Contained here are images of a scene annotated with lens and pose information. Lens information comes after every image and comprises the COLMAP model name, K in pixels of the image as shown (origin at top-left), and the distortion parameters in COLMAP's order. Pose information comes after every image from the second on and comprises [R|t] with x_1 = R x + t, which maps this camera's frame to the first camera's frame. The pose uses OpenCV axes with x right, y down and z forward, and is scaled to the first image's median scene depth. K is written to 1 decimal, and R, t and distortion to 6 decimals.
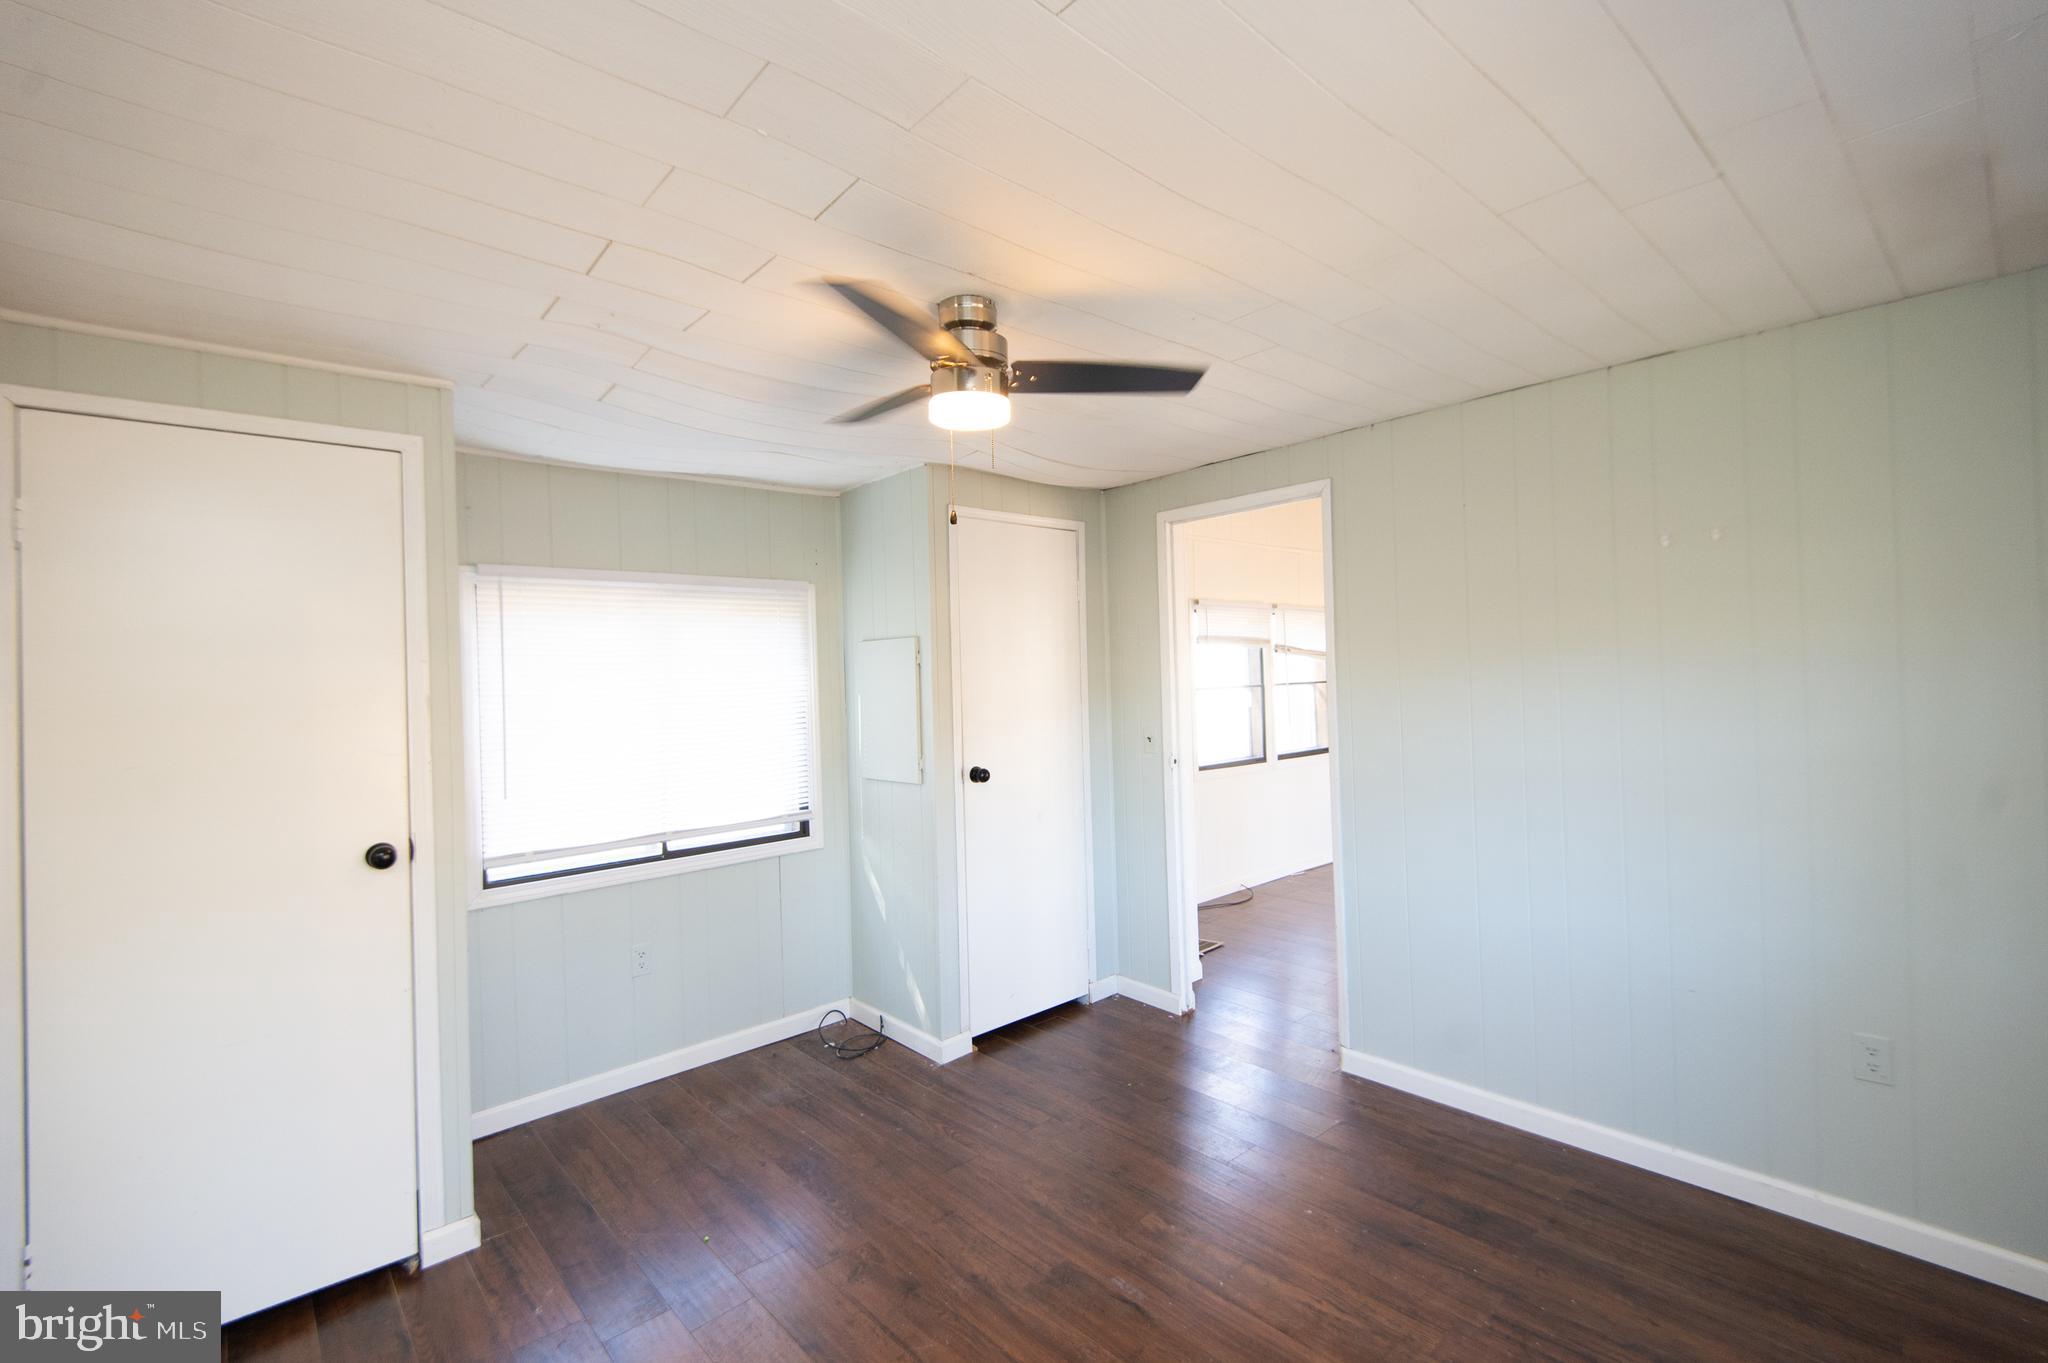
lens RADIAL K [[892.6, 0, 1035.4], [0, 892.6, 673.7], [0, 0, 1]] dist [0.004766, -0.002755]
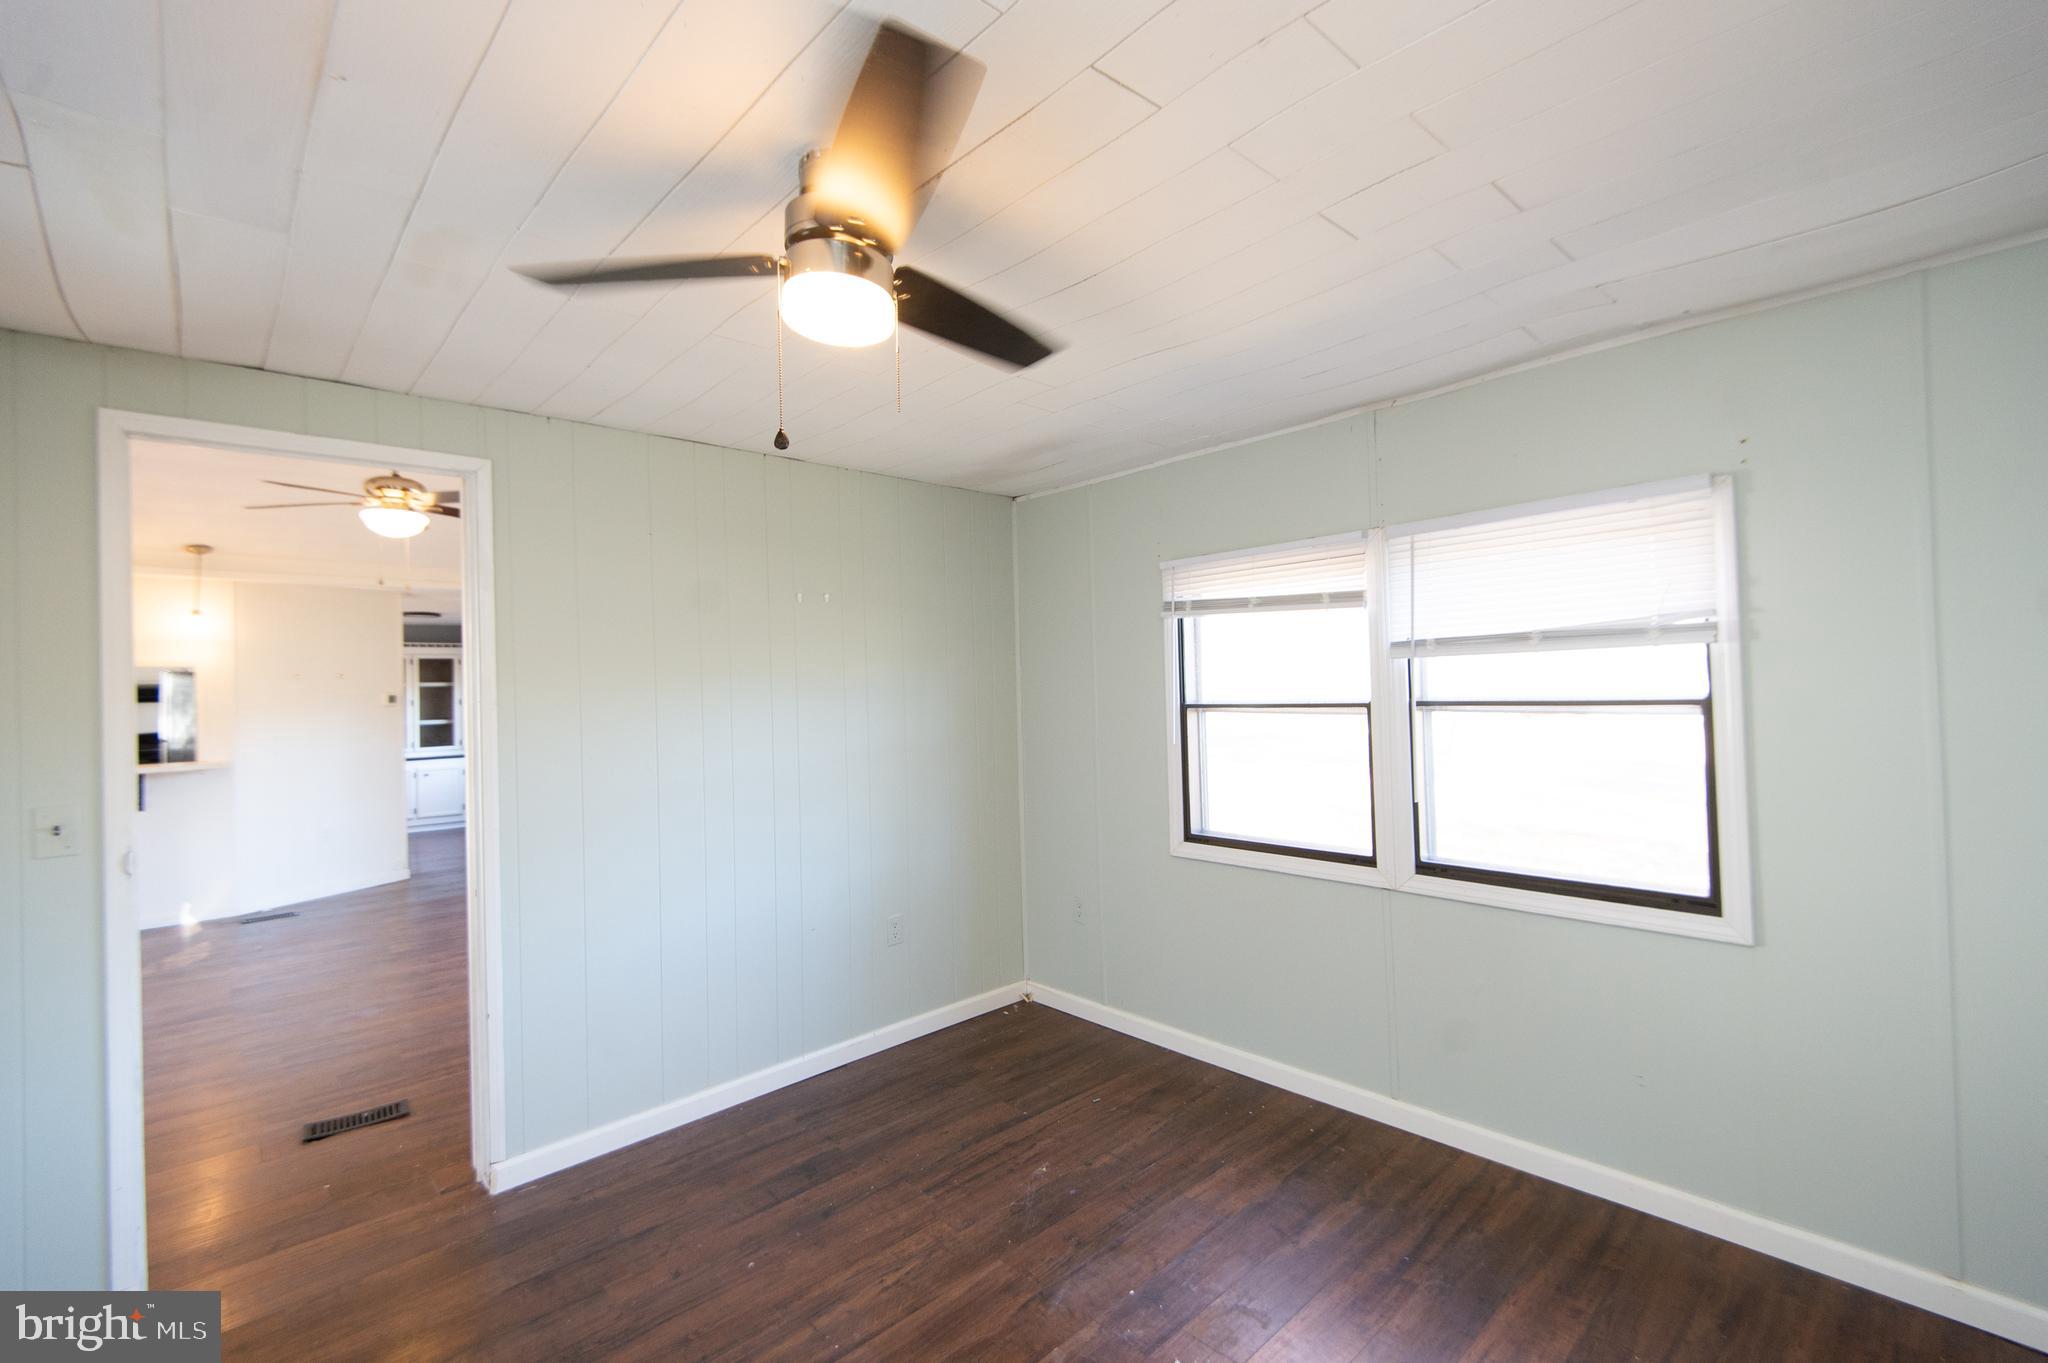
lens RADIAL K [[892.6, 0, 1017.5], [0, 892.6, 673.1], [0, 0, 1]] dist [0.004766, -0.002755]
pose [[-0.009747, 0.039218, 0.999183, -0.688867], [0.026118, 0.998900, -0.038952, 0.028928], [-0.999611, 0.025717, -0.010760, 0.752145]]
